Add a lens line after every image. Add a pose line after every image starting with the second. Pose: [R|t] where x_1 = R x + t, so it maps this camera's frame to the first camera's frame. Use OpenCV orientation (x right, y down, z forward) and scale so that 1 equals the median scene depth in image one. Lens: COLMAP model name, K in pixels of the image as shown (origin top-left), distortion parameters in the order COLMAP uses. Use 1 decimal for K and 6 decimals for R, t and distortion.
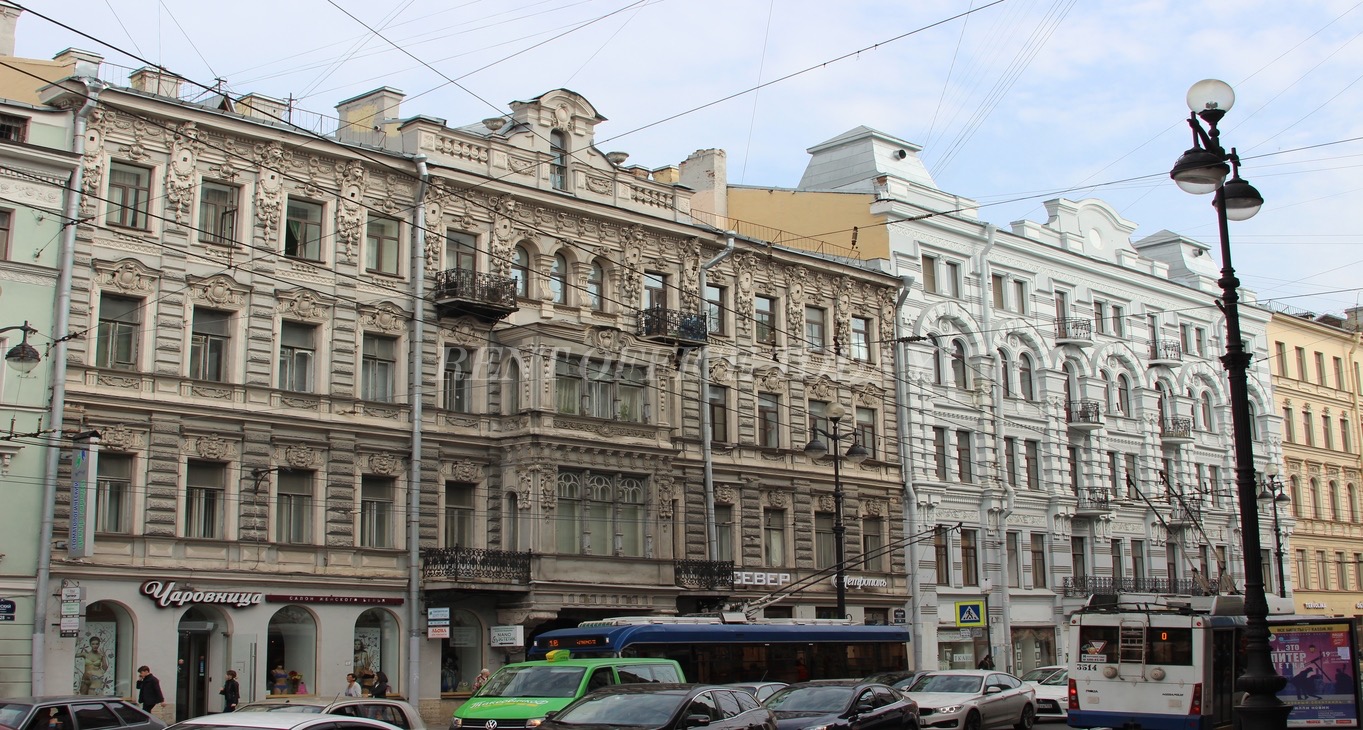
lens RADIAL K [[1550.9, 0, 681.5], [0, 1550.9, 365.0], [0, 0, 1]] dist [-0.133680, 0.075237]
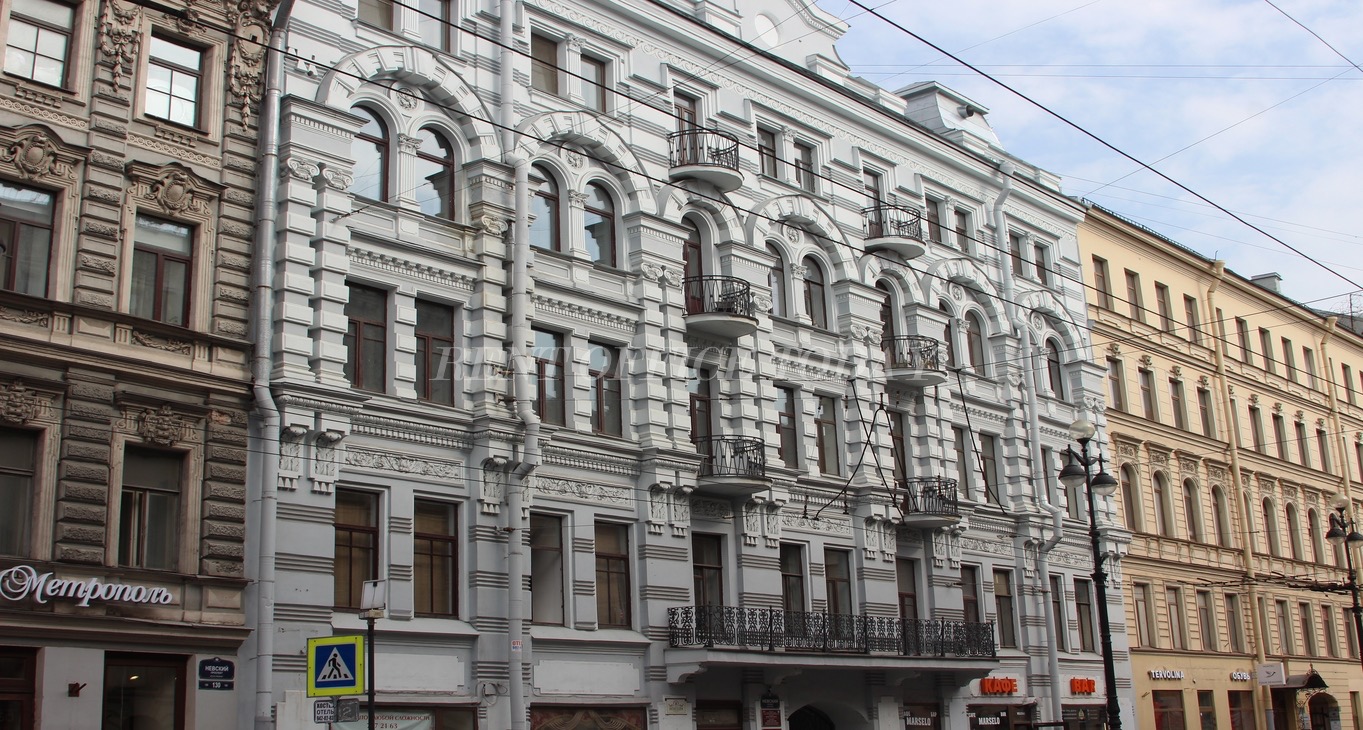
lens RADIAL K [[1550.9, 0, 681.5], [0, 1550.9, 365.0], [0, 0, 1]] dist [-0.133680, 0.075237]
pose [[0.996298, -0.000817, 0.085957, 0.204179], [0.006957, 0.997441, -0.071160, 0.092096], [-0.085679, 0.071494, 0.993754, 0.474521]]
